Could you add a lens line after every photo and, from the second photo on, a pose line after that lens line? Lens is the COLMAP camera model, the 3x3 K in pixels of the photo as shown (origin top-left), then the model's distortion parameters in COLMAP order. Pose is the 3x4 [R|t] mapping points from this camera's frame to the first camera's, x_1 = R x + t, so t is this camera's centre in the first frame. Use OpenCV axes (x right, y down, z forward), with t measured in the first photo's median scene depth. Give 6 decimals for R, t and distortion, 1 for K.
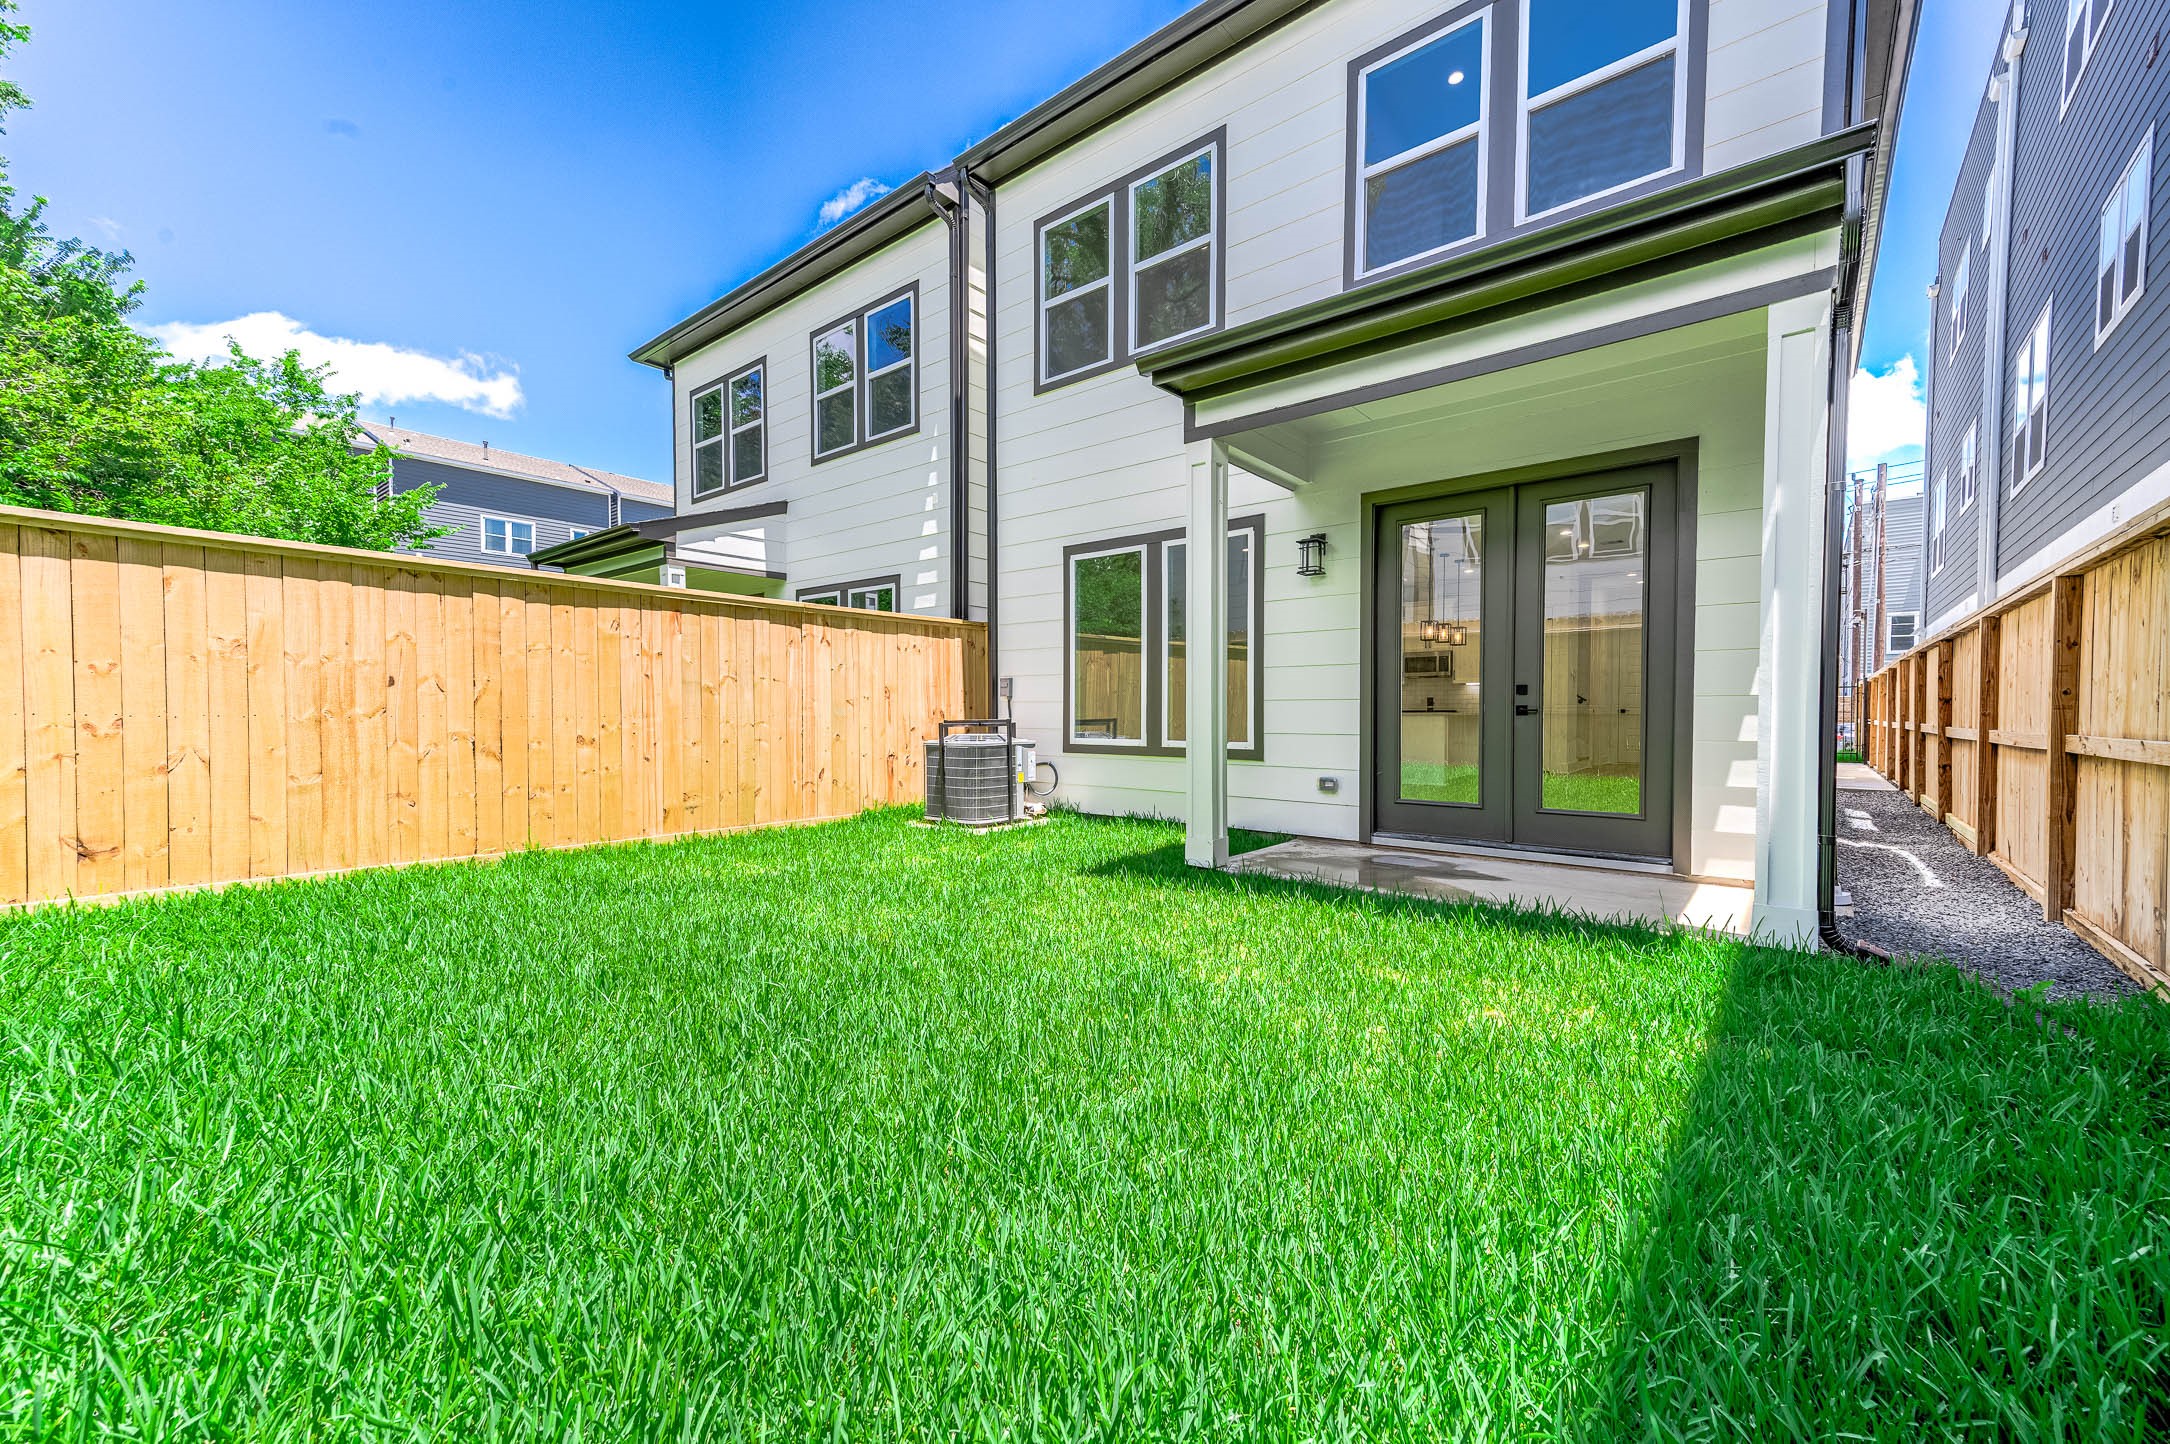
lens RADIAL K [[867.4, 0, 1091.1], [0, 867.4, 714.0], [0, 0, 1]] dist [0.012181, 0.000323]
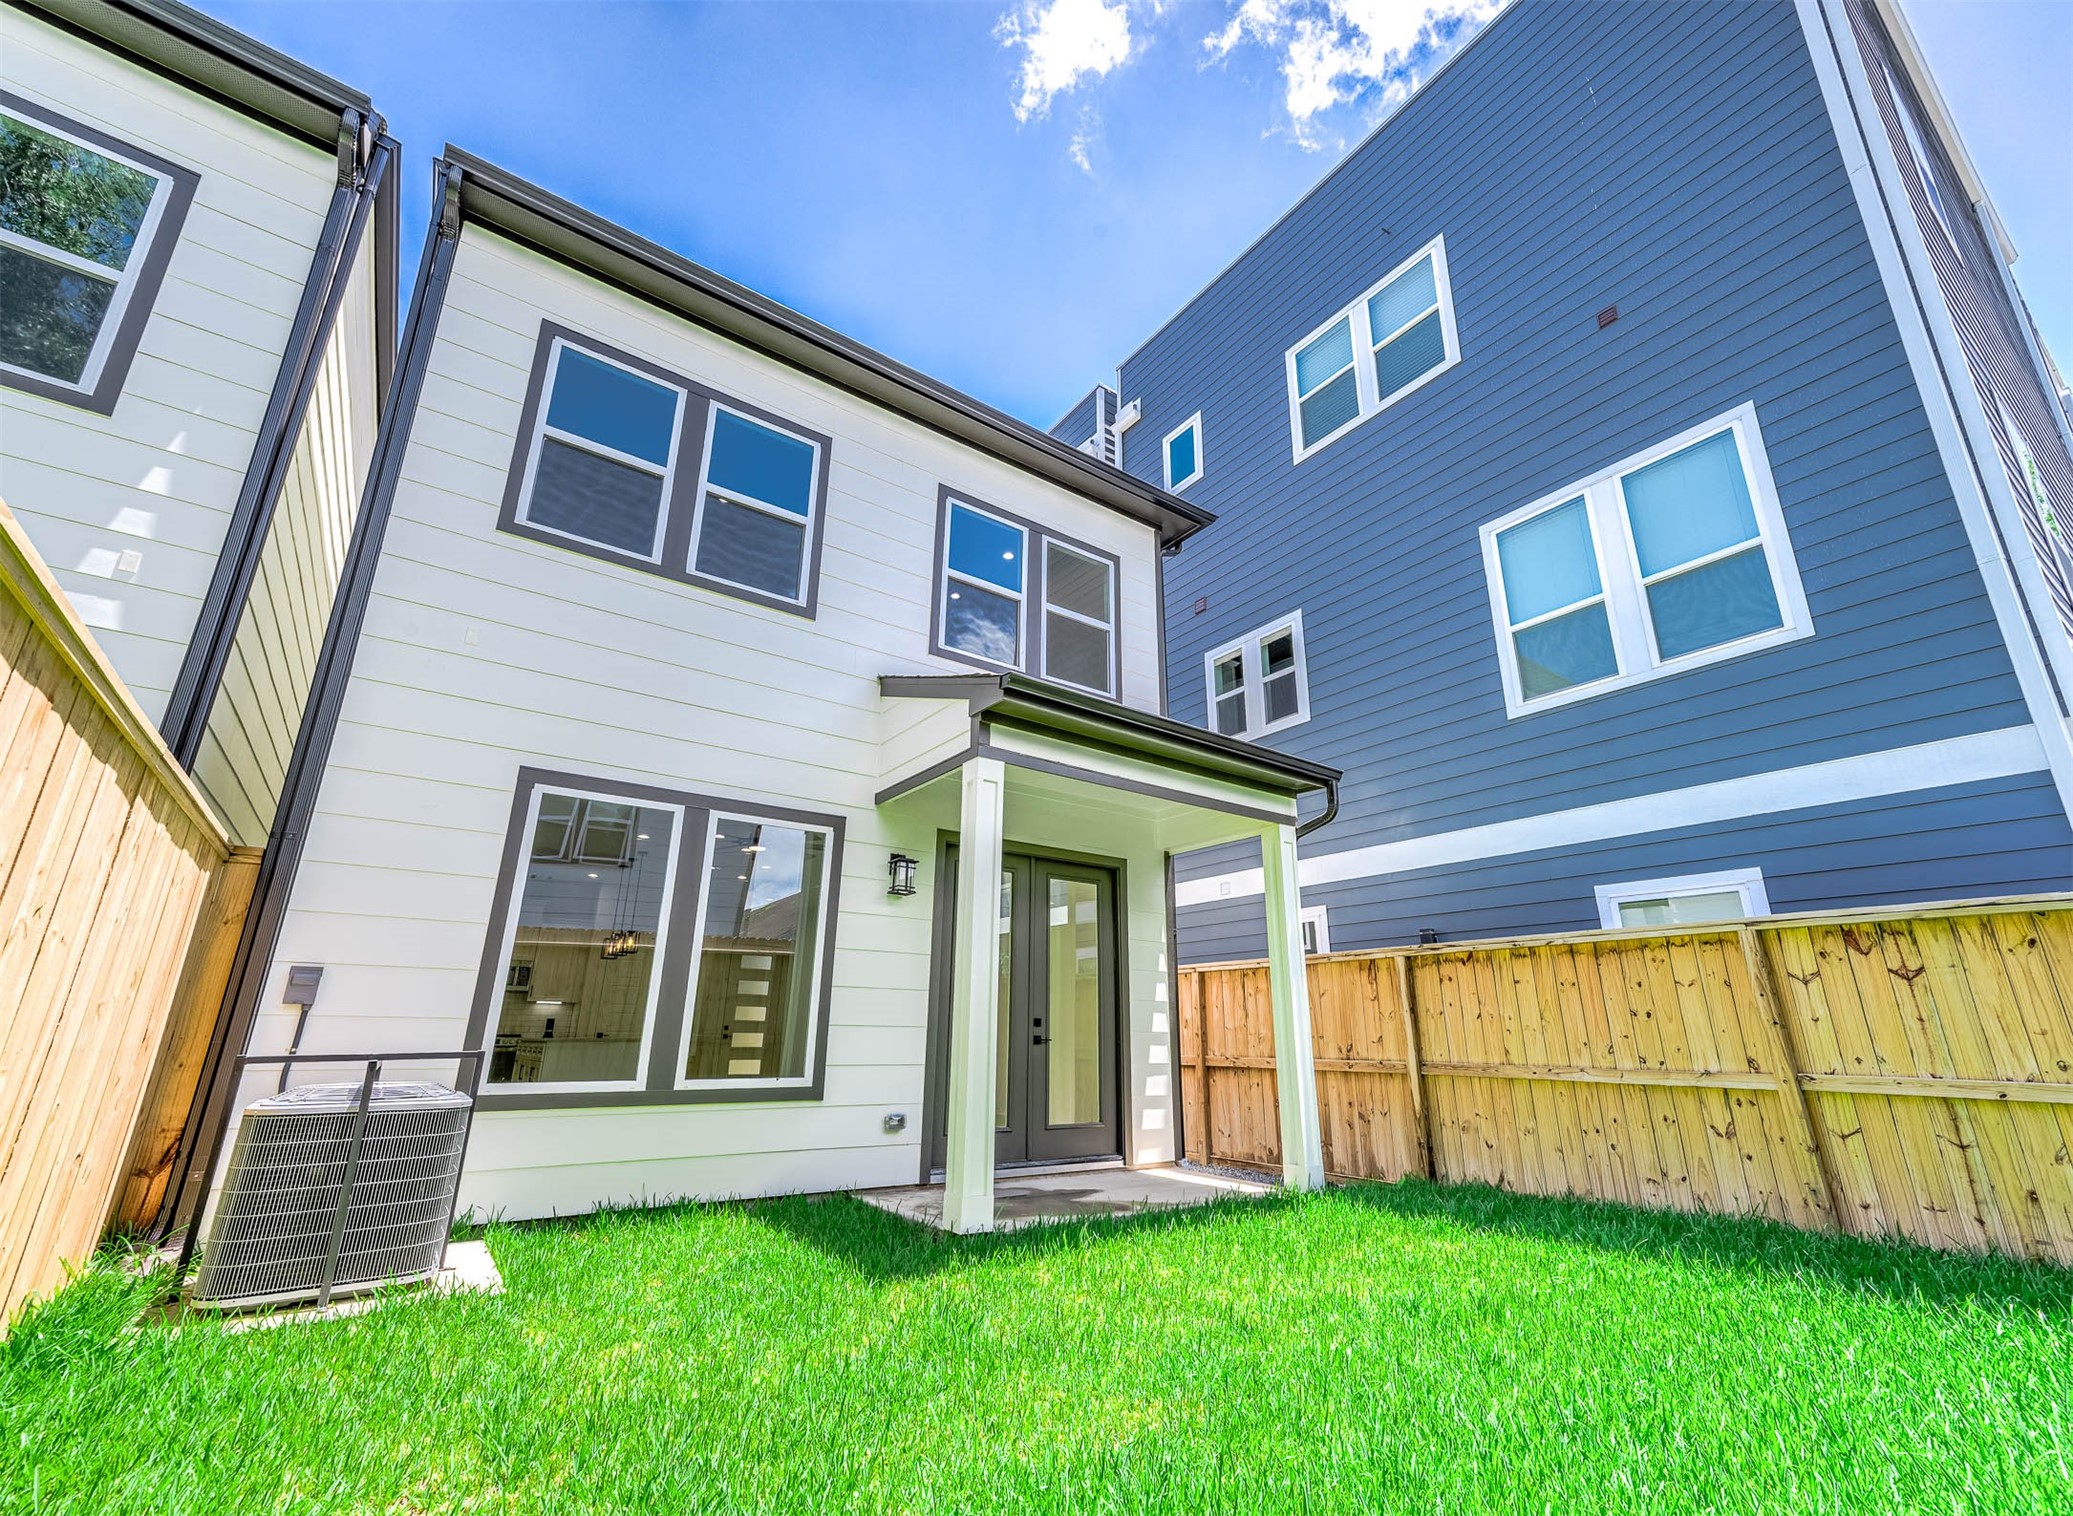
lens RADIAL K [[881.3, 0, 1032.6], [0, 881.3, 727.9], [0, 0, 1]] dist [0.015256, 0.000029]
pose [[0.248386, 0.323220, 0.913145, -0.713724], [-0.013668, 0.943763, -0.330340, -0.007238], [-0.968565, 0.069571, 0.238836, 0.607910]]
